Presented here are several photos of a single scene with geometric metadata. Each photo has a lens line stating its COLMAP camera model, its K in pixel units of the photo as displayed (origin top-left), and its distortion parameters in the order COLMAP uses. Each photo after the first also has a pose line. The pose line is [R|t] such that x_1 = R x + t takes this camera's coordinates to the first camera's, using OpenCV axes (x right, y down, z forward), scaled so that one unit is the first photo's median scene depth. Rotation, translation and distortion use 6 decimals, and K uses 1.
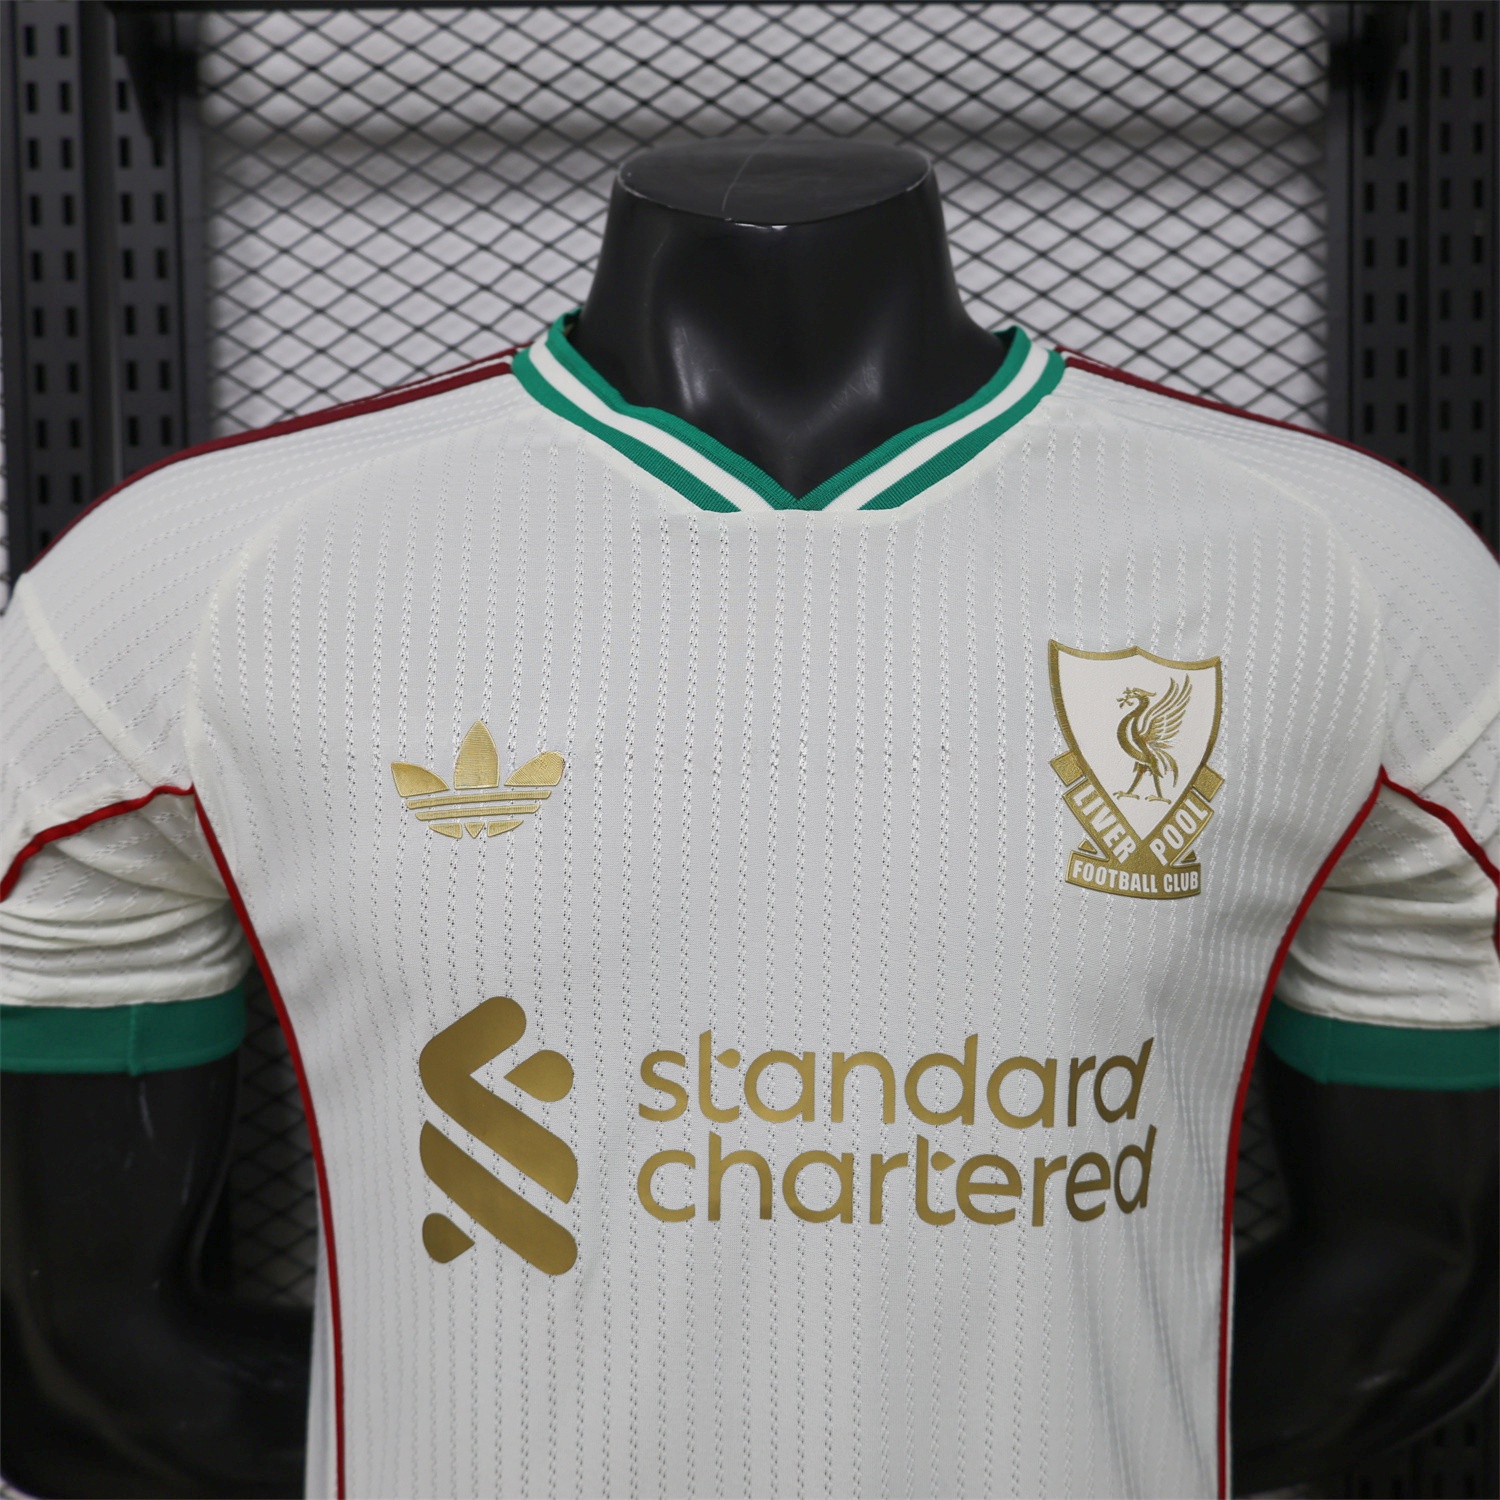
lens RADIAL K [[1580.7, 0, 747.5], [0, 1580.7, 684.1], [0, 0, 1]] dist [-0.010024, -0.045079]
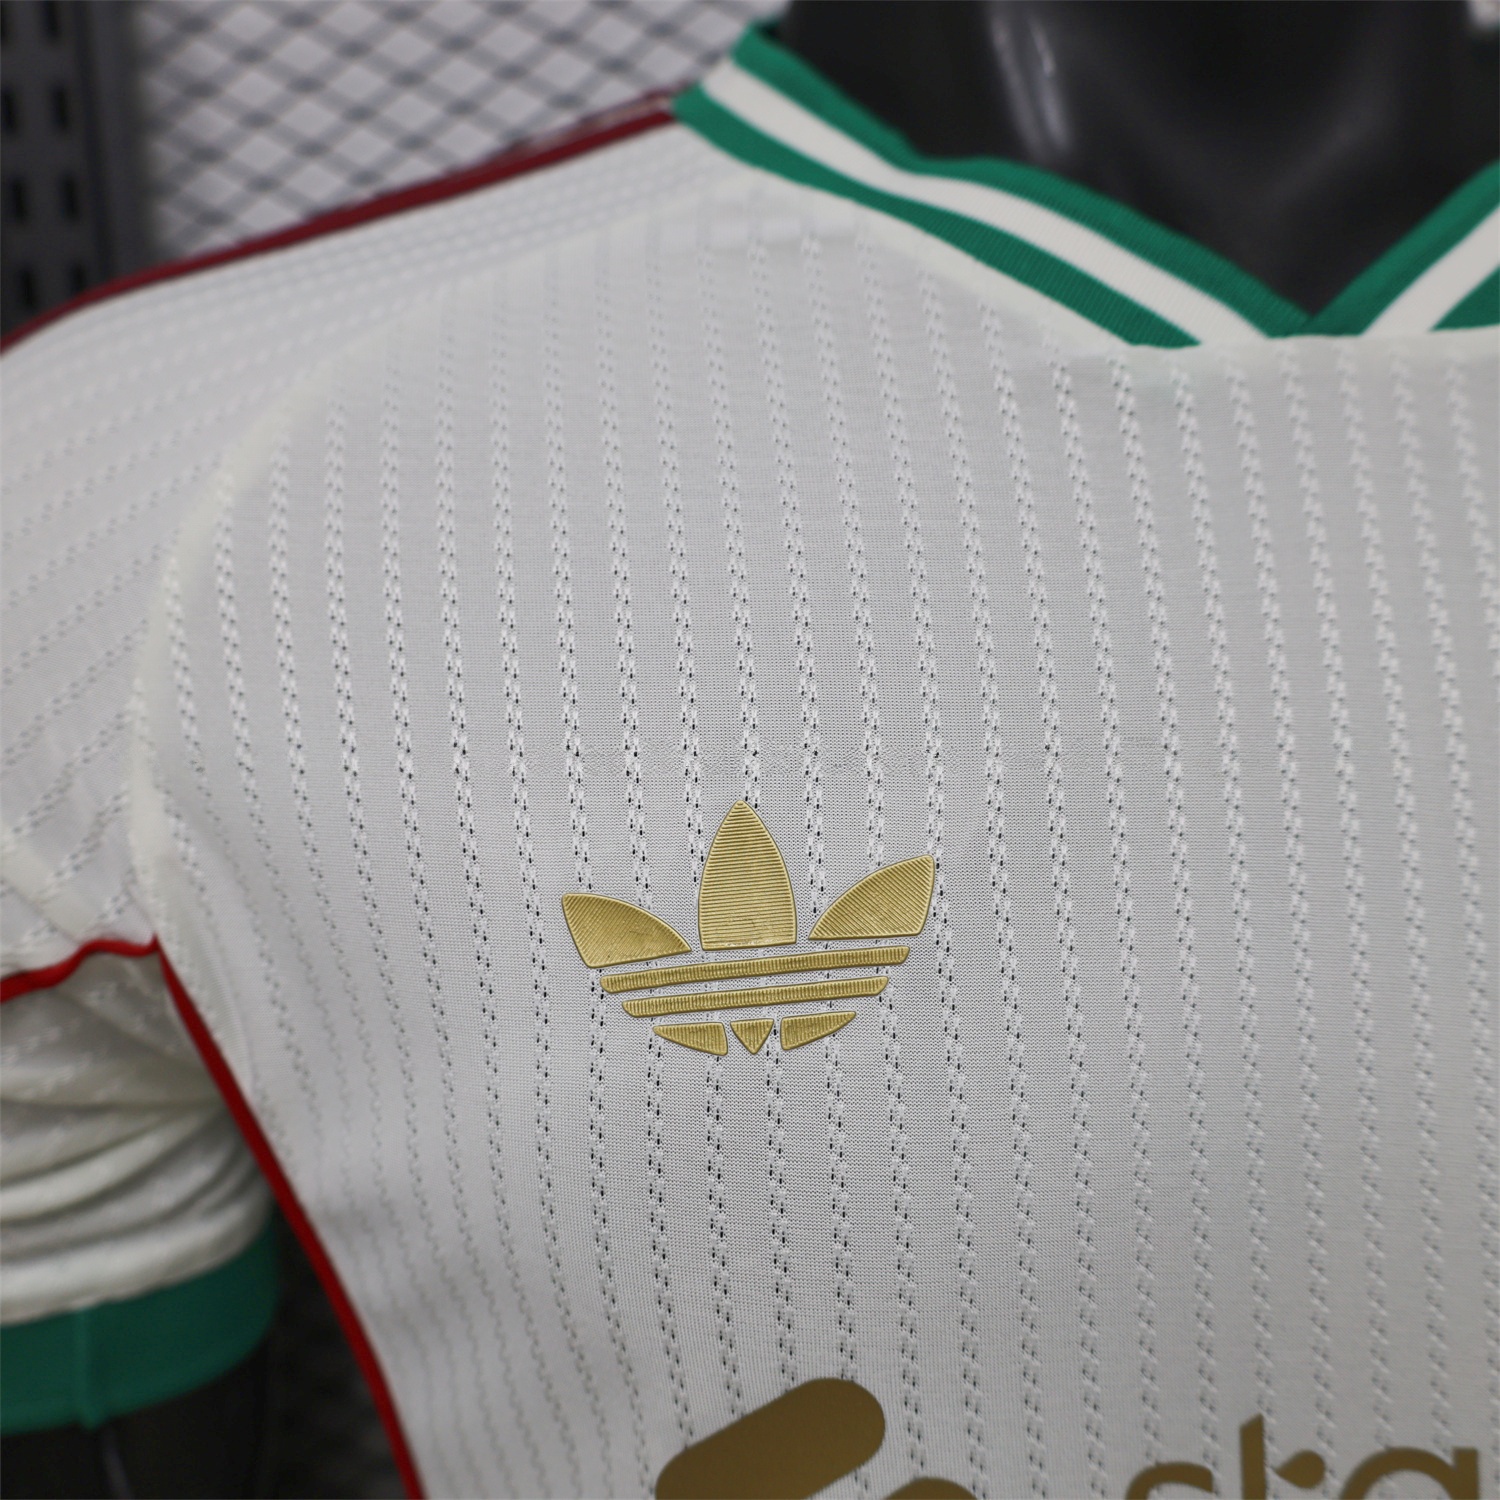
lens RADIAL K [[1580.7, 0, 747.5], [0, 1580.7, 684.1], [0, 0, 1]] dist [-0.010024, -0.045079]
pose [[0.998662, -0.049594, 0.014623, -0.166208], [0.048442, 0.996316, 0.070767, -0.044851], [-0.018078, -0.069964, 0.997386, 0.500665]]
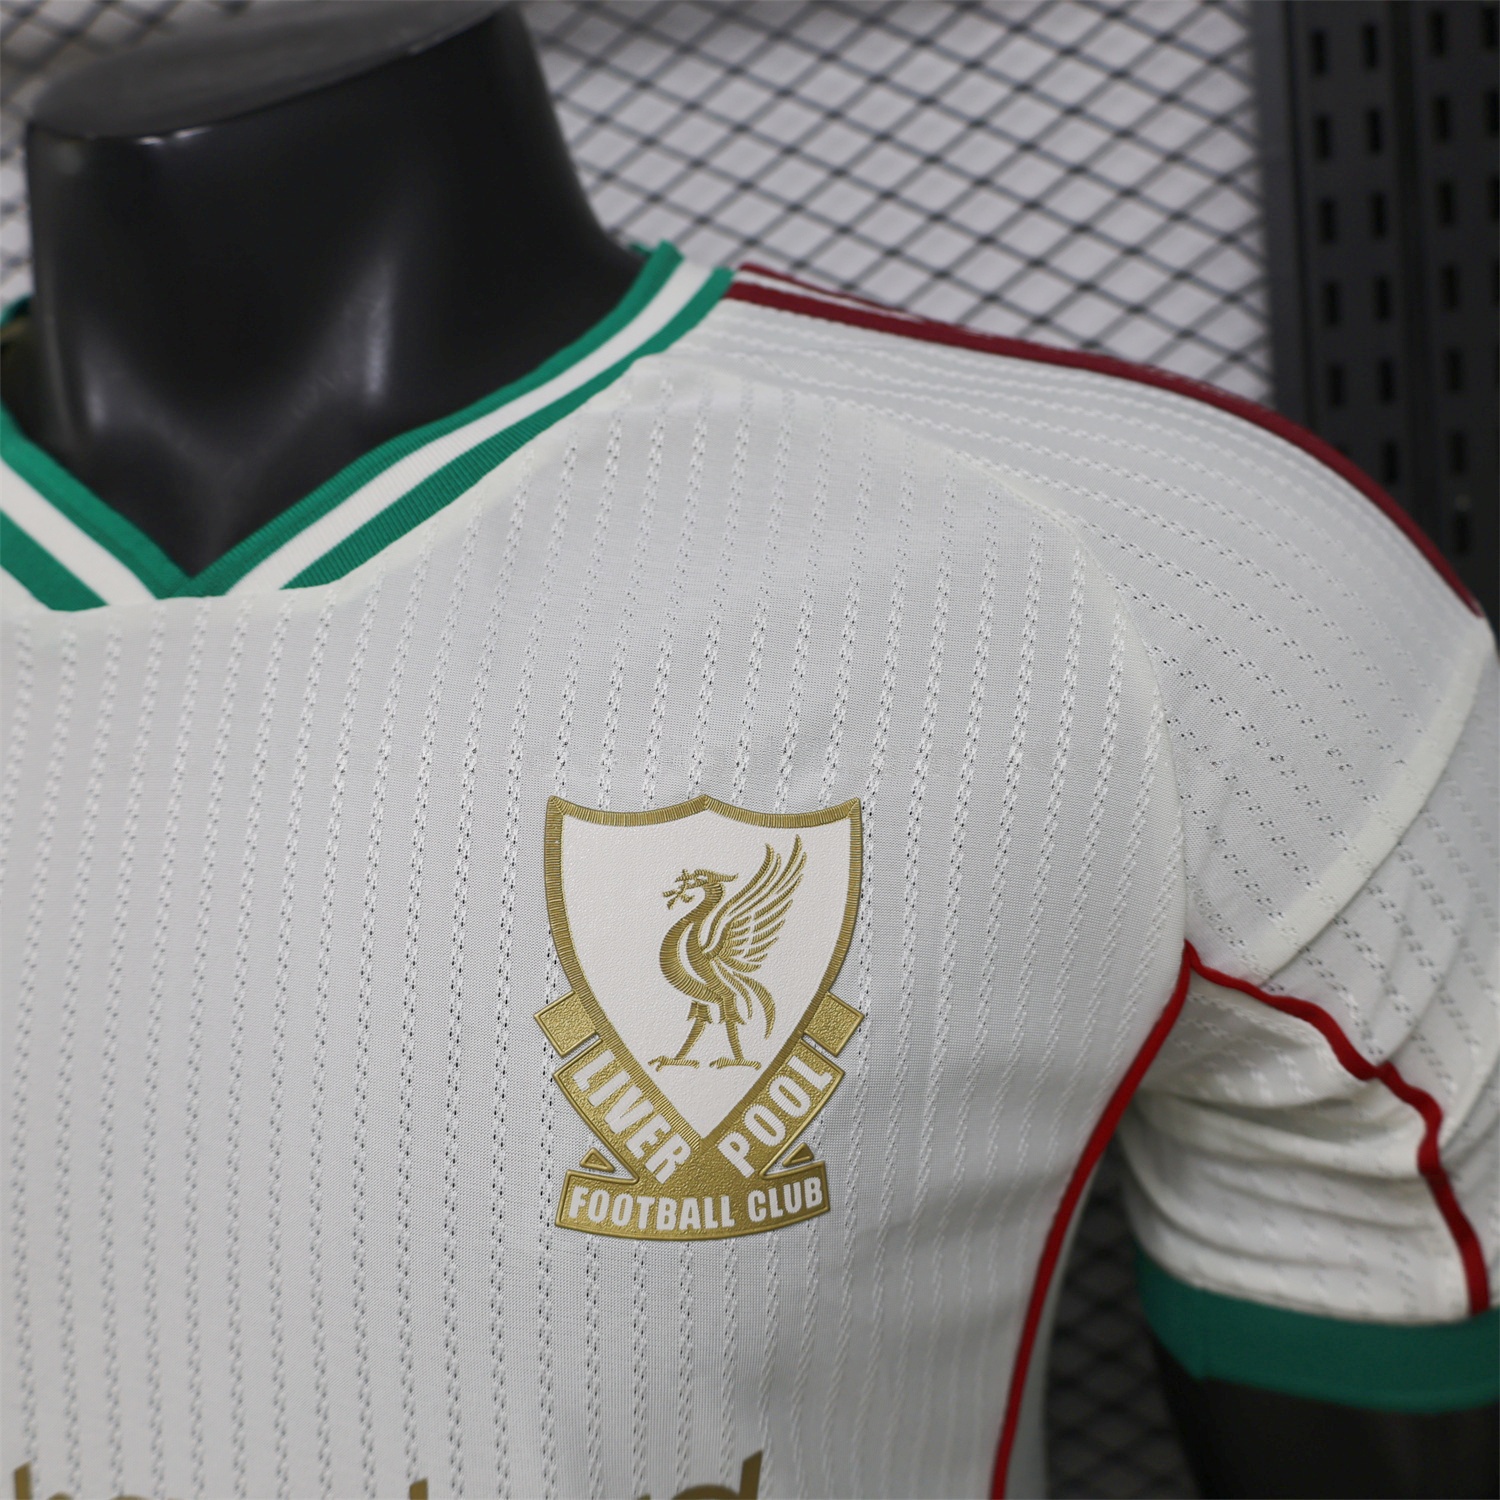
lens RADIAL K [[1580.7, 0, 747.5], [0, 1580.7, 684.1], [0, 0, 1]] dist [-0.010024, -0.045079]
pose [[0.986408, -0.067339, -0.149880, 0.349657], [0.077624, 0.994936, 0.063853, -0.100526], [0.144821, -0.074619, 0.986640, 0.418564]]
